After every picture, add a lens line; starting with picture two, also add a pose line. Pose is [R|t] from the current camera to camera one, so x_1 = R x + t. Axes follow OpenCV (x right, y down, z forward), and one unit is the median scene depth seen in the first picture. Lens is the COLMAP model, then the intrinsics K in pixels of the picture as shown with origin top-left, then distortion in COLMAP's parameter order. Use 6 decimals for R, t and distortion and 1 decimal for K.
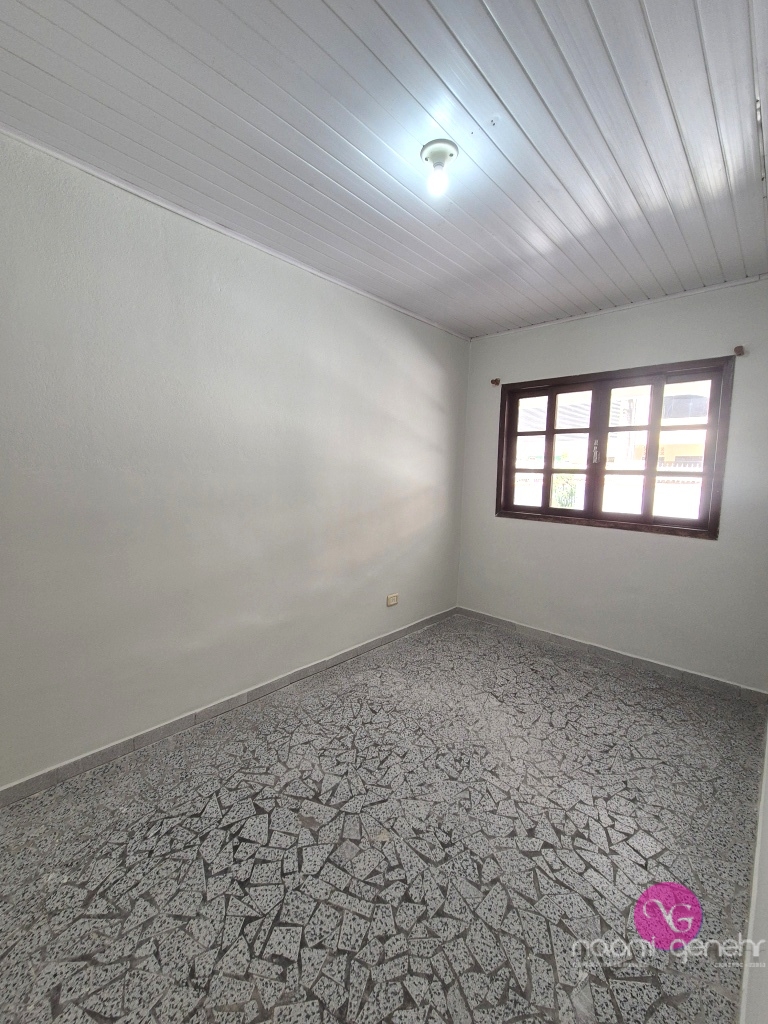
lens RADIAL K [[420.6, 0, 384.3], [0, 420.6, 510.5], [0, 0, 1]] dist [0.004586, 0.000382]
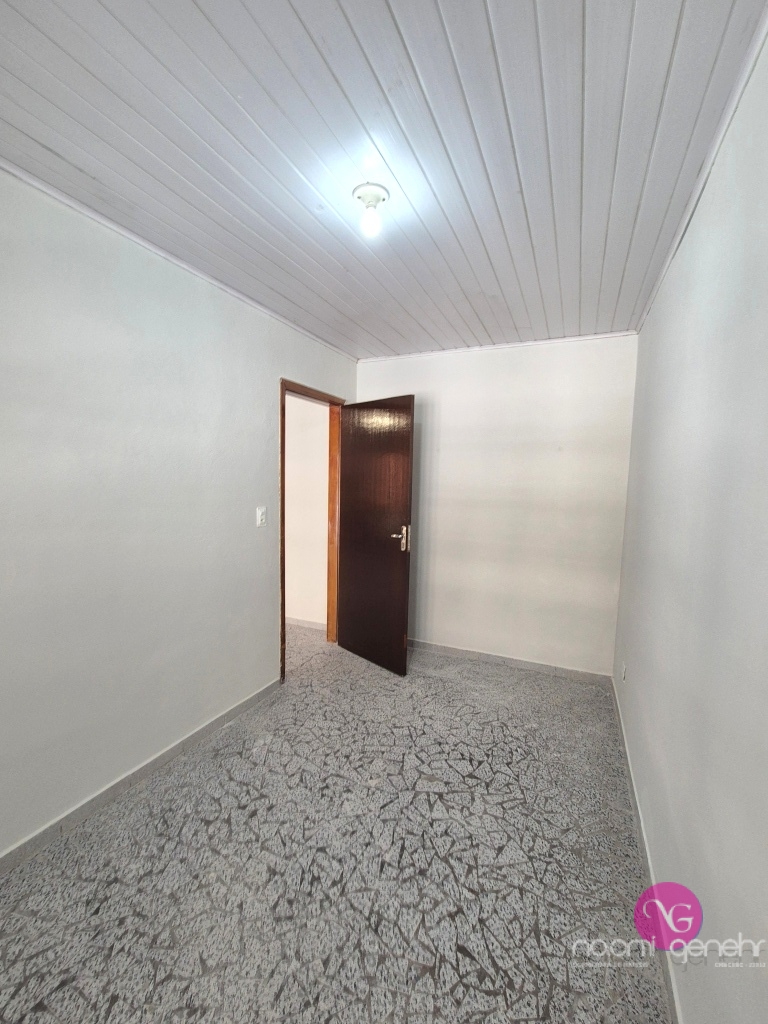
lens RADIAL K [[420.6, 0, 383.9], [0, 420.6, 512.9], [0, 0, 1]] dist [0.004586, 0.000382]
pose [[-0.946727, -0.021116, -0.321344, 0.364550], [-0.077145, 0.983664, 0.162643, -0.244855], [0.312660, 0.178769, -0.932891, 1.874770]]
